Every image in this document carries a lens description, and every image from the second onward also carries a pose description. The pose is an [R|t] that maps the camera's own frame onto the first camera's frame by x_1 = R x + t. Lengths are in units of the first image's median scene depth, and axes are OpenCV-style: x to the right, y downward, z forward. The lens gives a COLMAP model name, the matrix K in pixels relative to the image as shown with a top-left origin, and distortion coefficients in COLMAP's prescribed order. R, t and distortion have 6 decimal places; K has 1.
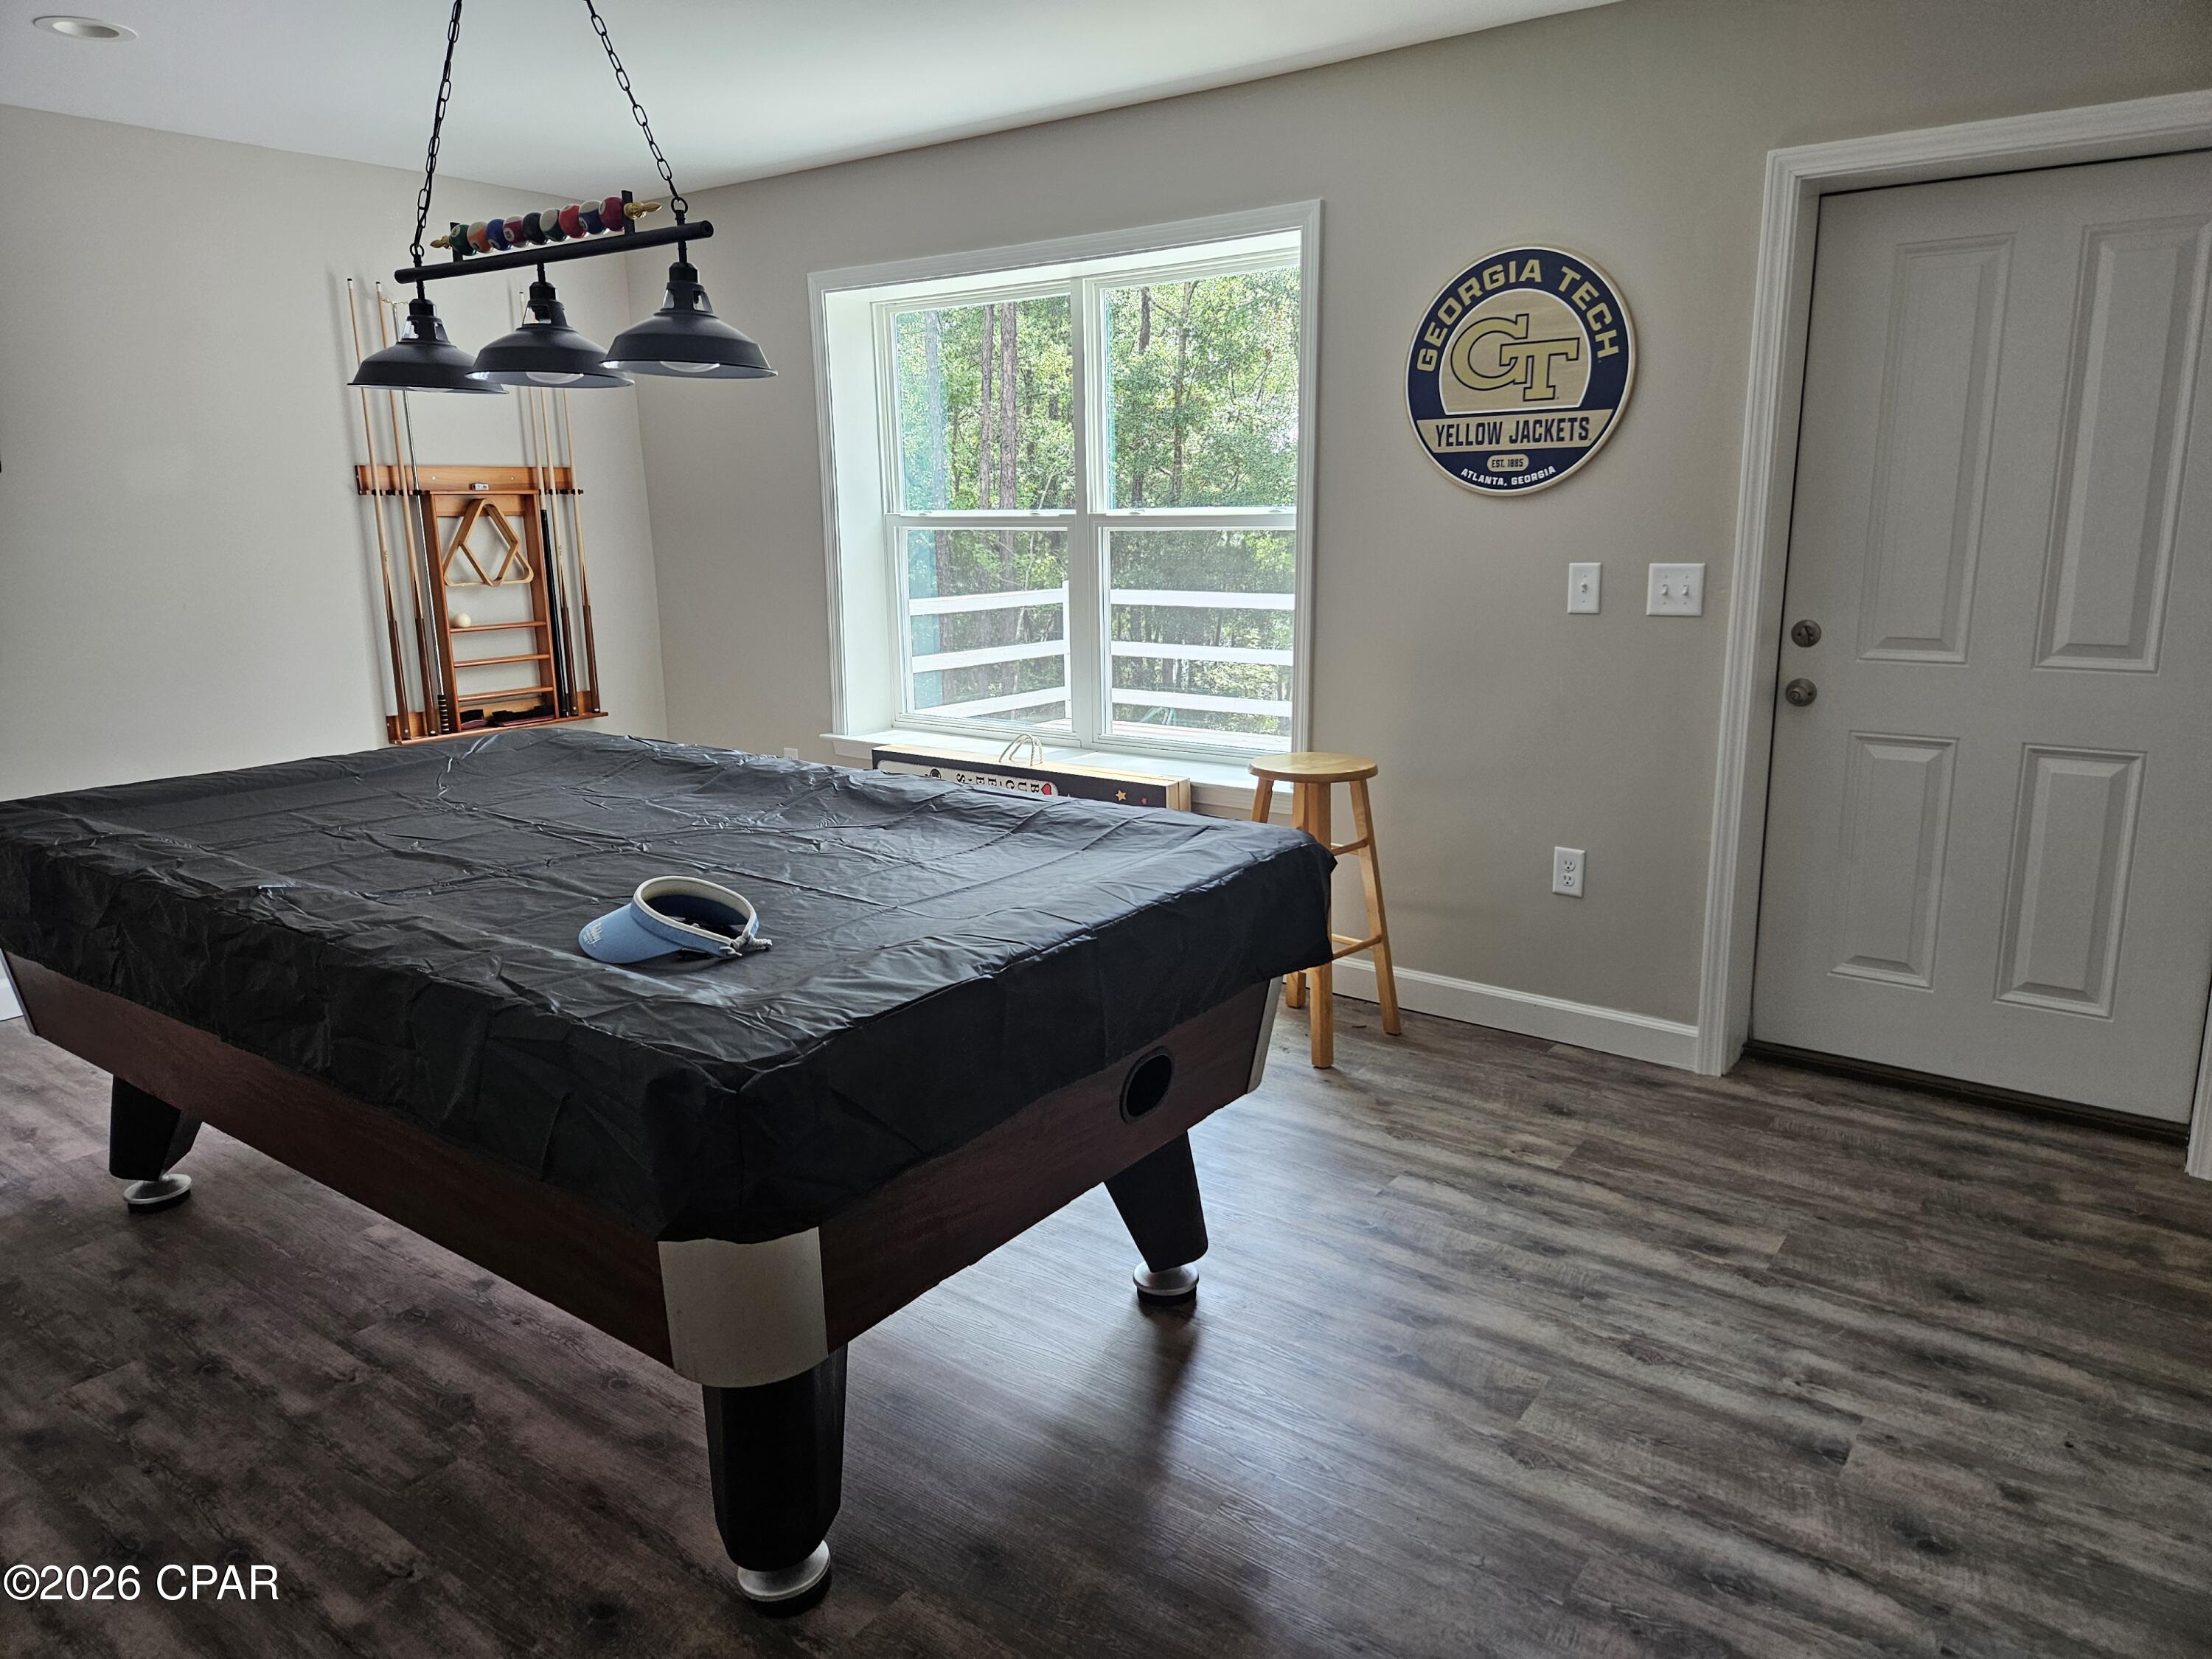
lens RADIAL K [[1485.1, 0, 1106.2], [0, 1485.1, 829.9], [0, 0, 1]] dist [0.064156, -0.054488]
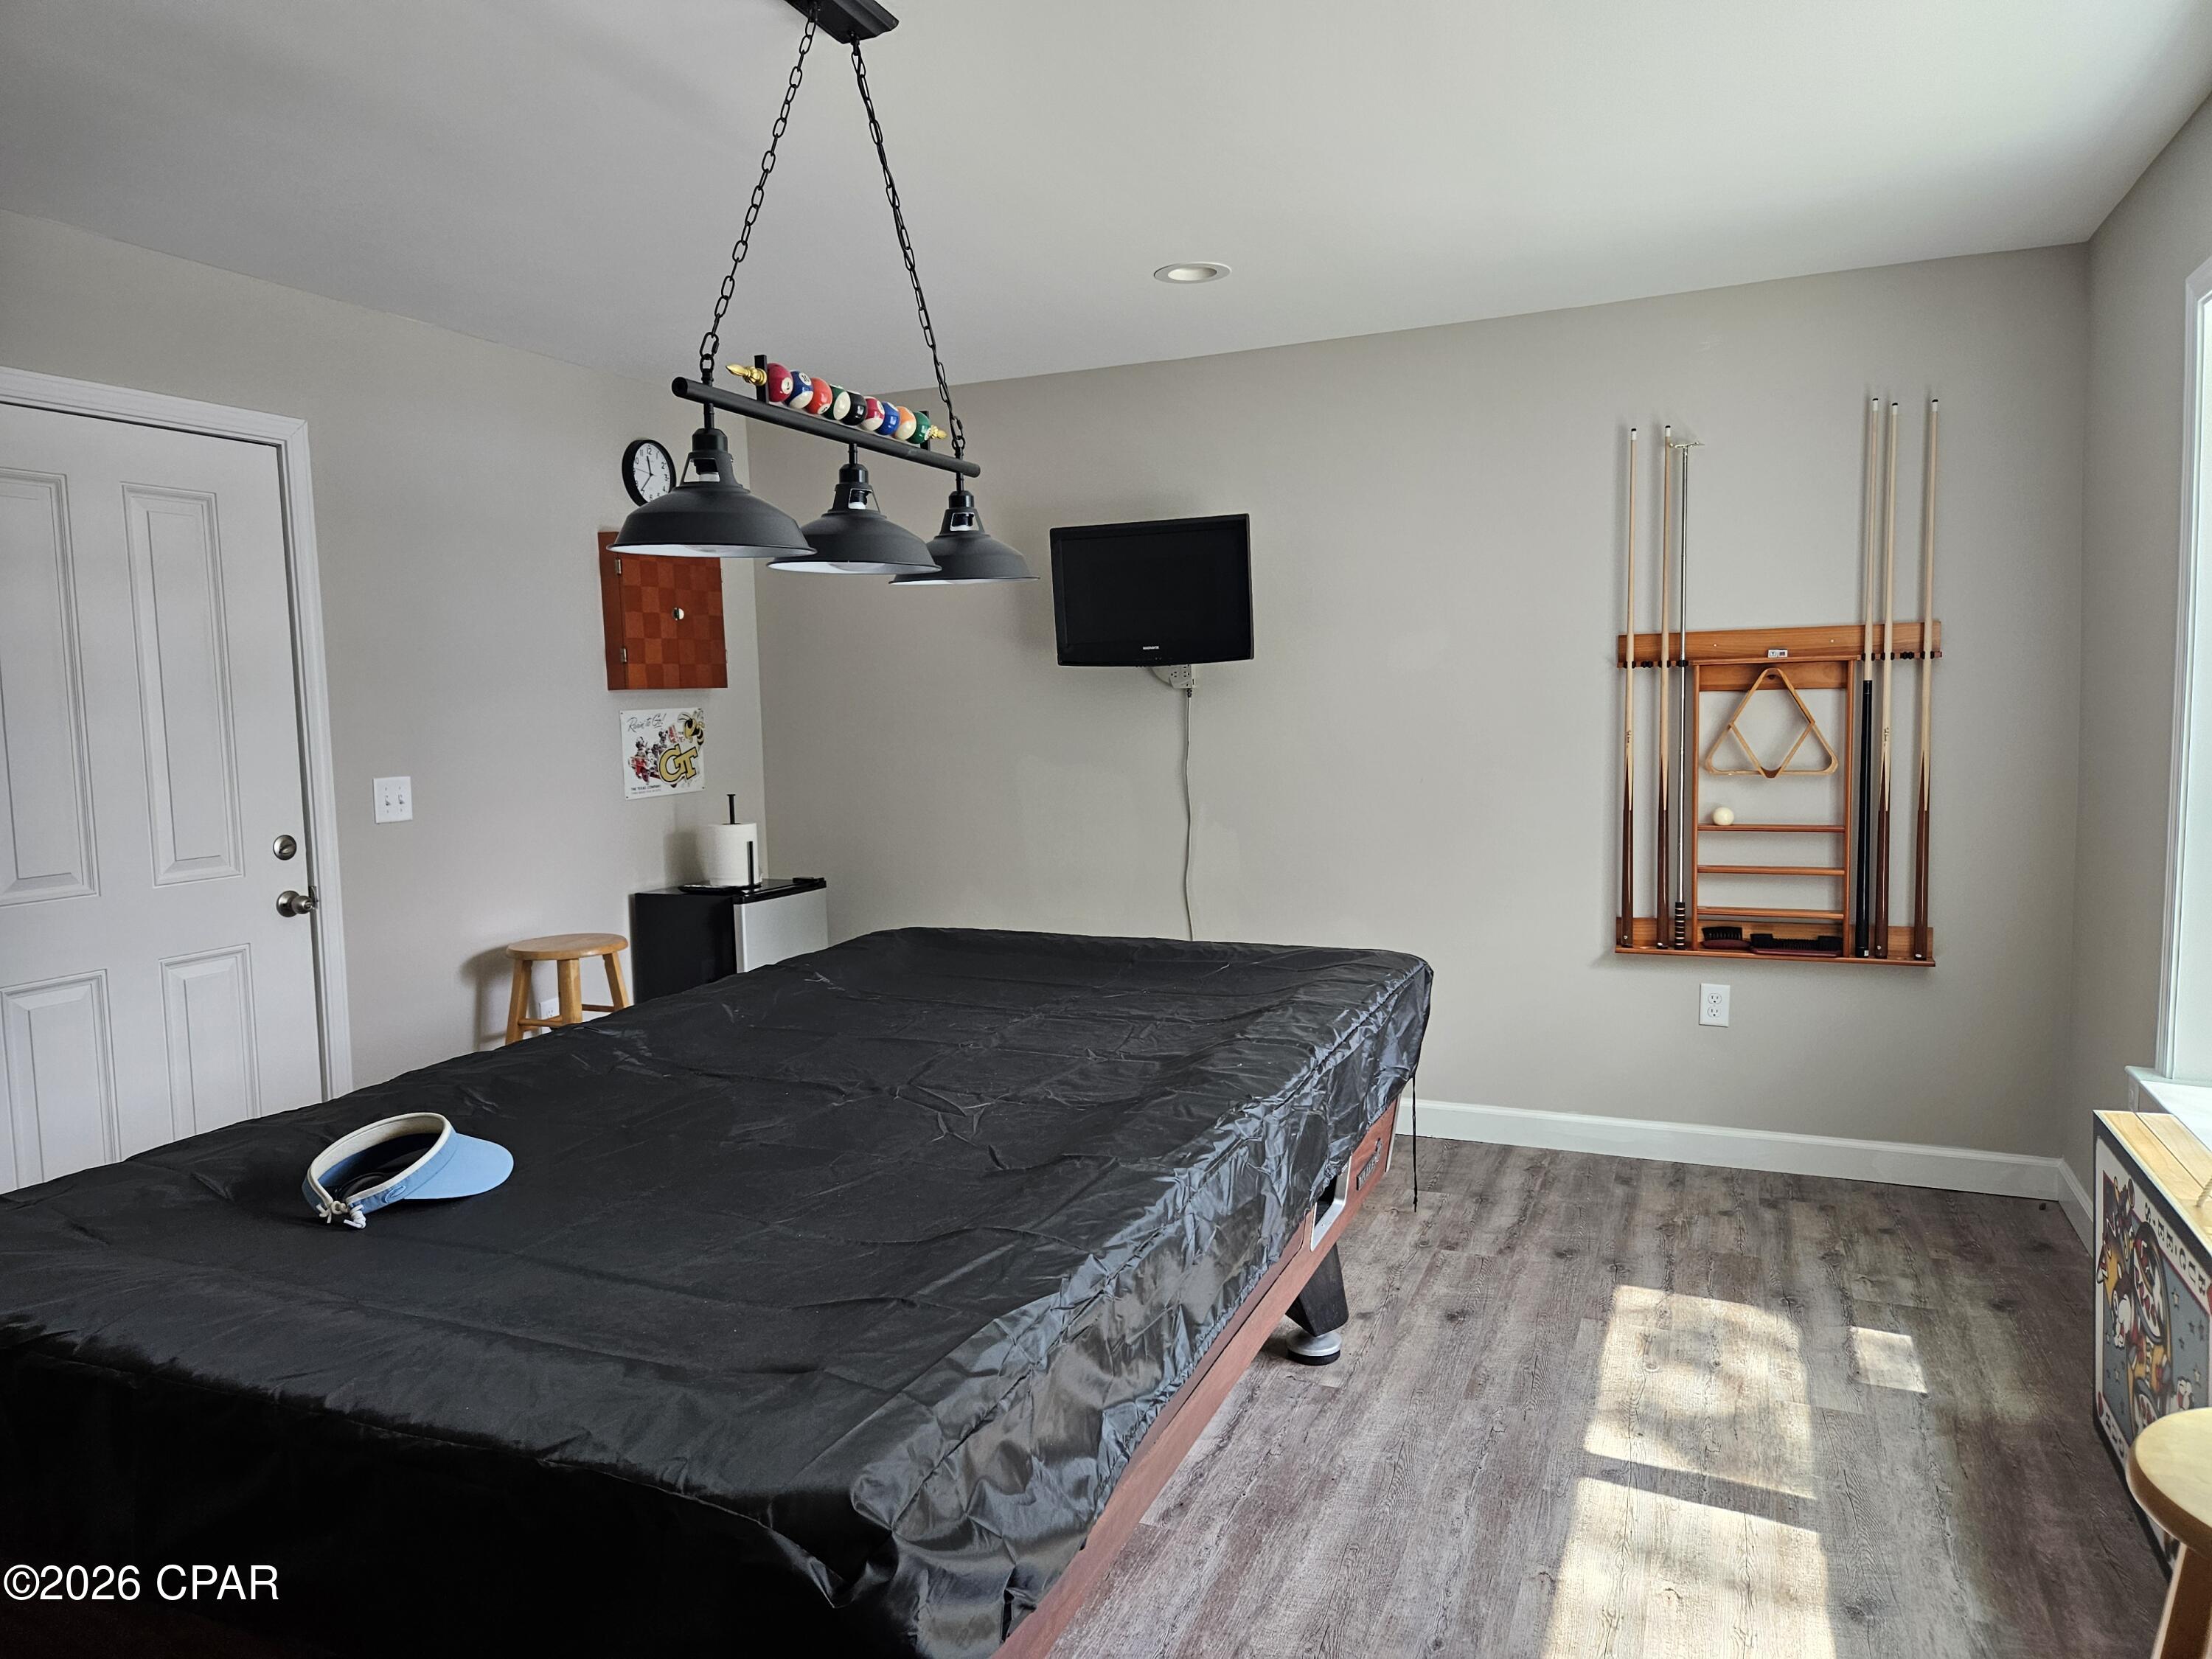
lens RADIAL K [[1485.1, 0, 1101.8], [0, 1485.1, 820.8], [0, 0, 1]] dist [0.064156, -0.054488]
pose [[0.222975, 0.093434, -0.970336, 0.279220], [-0.193367, 0.979856, 0.049917, -0.111621], [0.955454, 0.176501, 0.236550, 0.485370]]
